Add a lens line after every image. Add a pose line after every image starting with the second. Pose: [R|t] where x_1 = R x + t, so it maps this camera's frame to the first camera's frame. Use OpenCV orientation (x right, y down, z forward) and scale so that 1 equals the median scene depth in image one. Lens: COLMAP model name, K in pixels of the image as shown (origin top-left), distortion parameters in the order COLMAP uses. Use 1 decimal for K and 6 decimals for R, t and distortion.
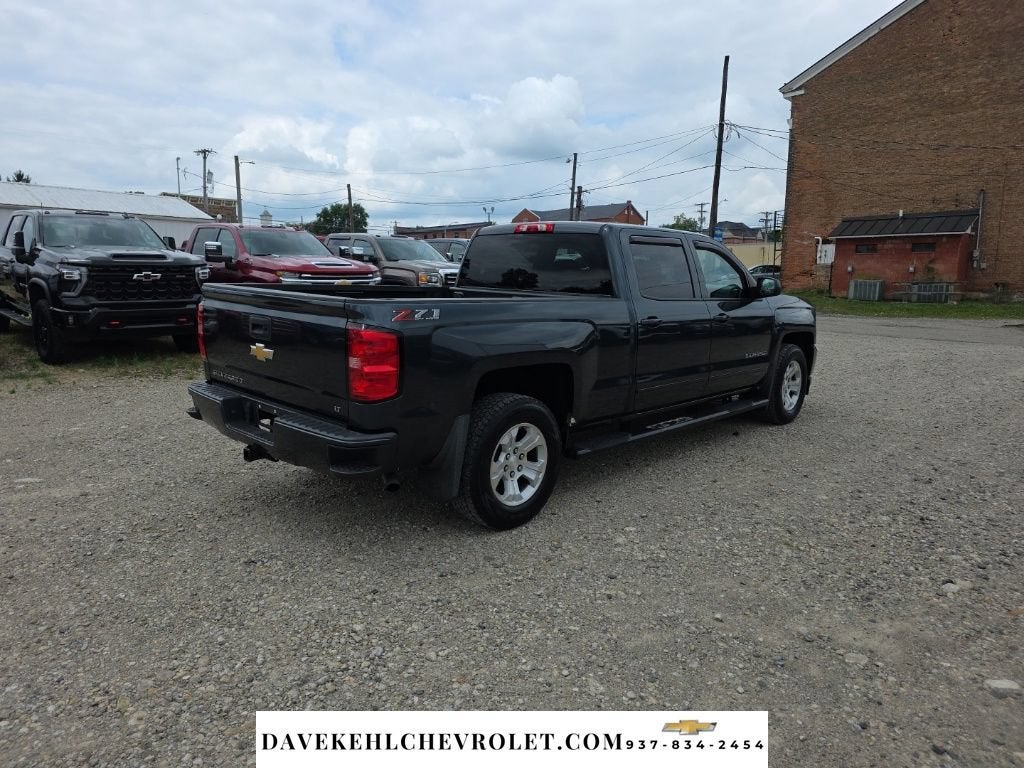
lens RADIAL K [[692.4, 0, 508.5], [0, 692.4, 376.3], [0, 0, 1]] dist [0.042023, -0.038156]
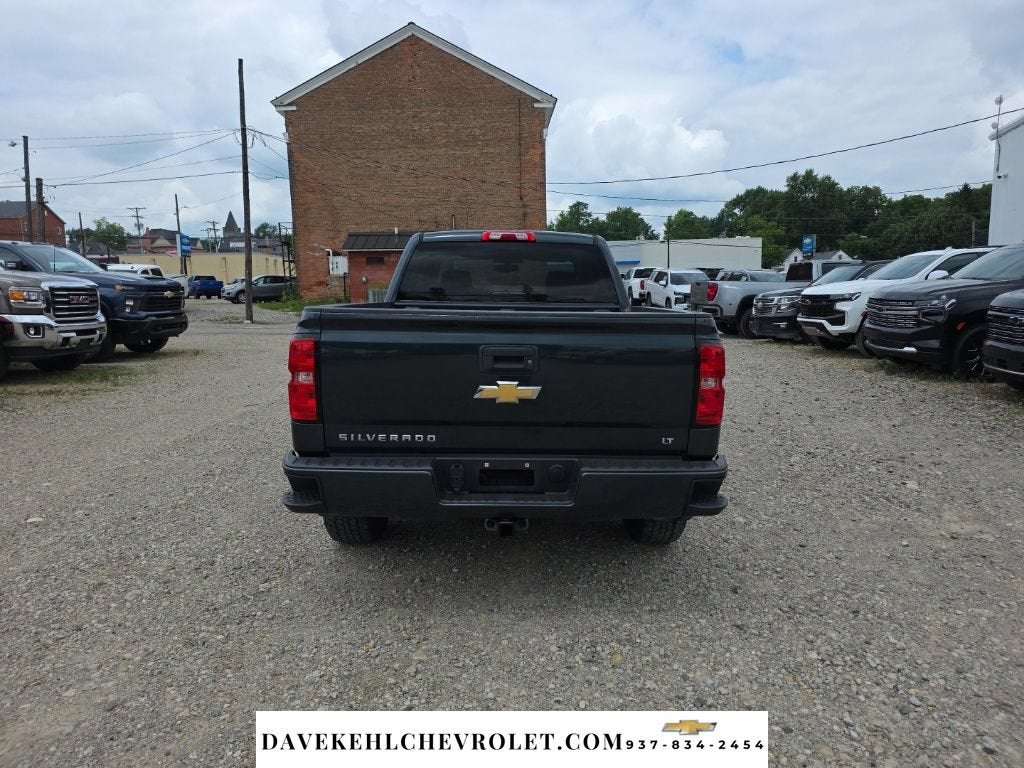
lens RADIAL K [[692.4, 0, 527.8], [0, 692.4, 374.8], [0, 0, 1]] dist [0.042023, -0.038156]
pose [[0.701006, -0.106960, 0.705089, -0.844535], [0.119277, 0.992347, 0.031950, -0.072220], [-0.703110, 0.061704, 0.708399, 0.435251]]
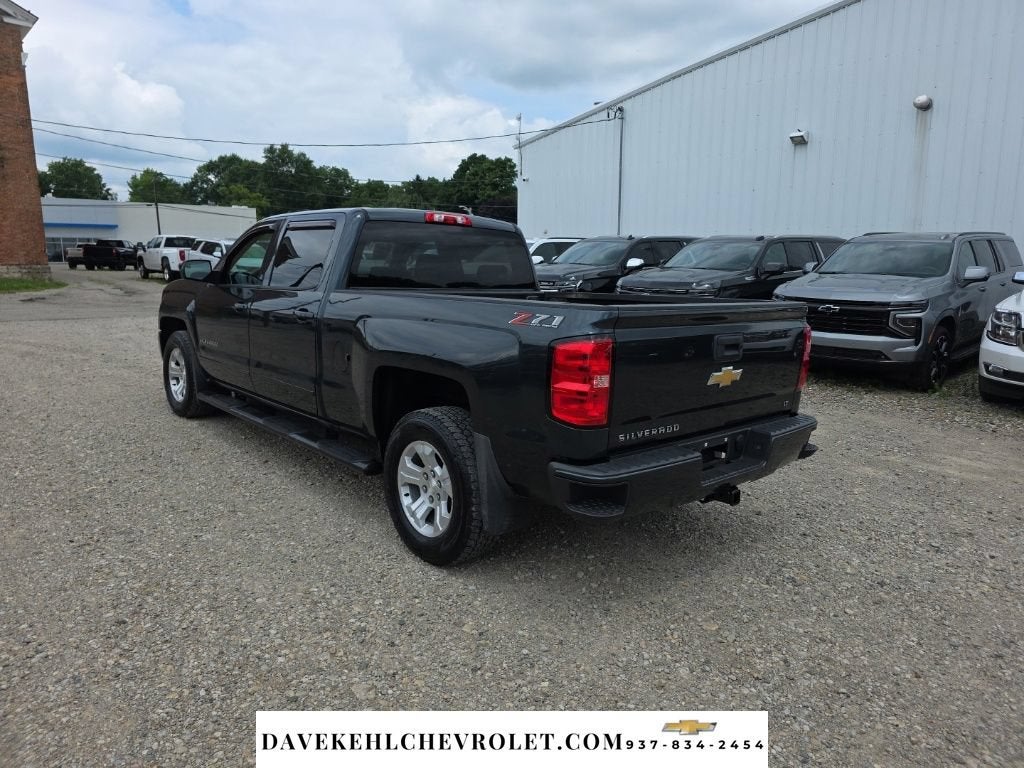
lens RADIAL K [[689.2, 0, 511.0], [0, 689.2, 369.6], [0, 0, 1]] dist [0.042001, -0.036373]
pose [[0.056676, -0.167185, 0.984295, -1.171847], [0.128697, 0.978878, 0.158855, -0.206177], [-0.990063, 0.117672, 0.076995, 1.161937]]
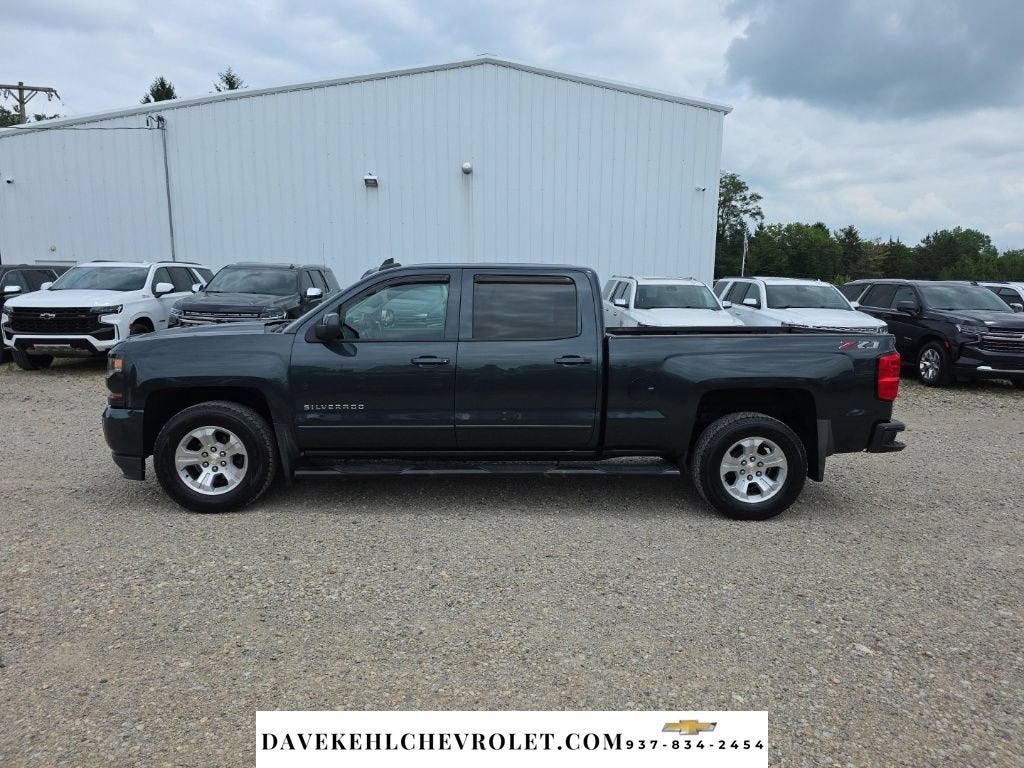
lens RADIAL K [[689.2, 0, 521.2], [0, 689.2, 385.2], [0, 0, 1]] dist [0.042001, -0.036373]
pose [[-0.739025, -0.115734, 0.663662, -0.872115], [0.074064, 0.965203, 0.250794, -0.404731], [-0.669594, 0.234497, -0.704738, 2.356244]]
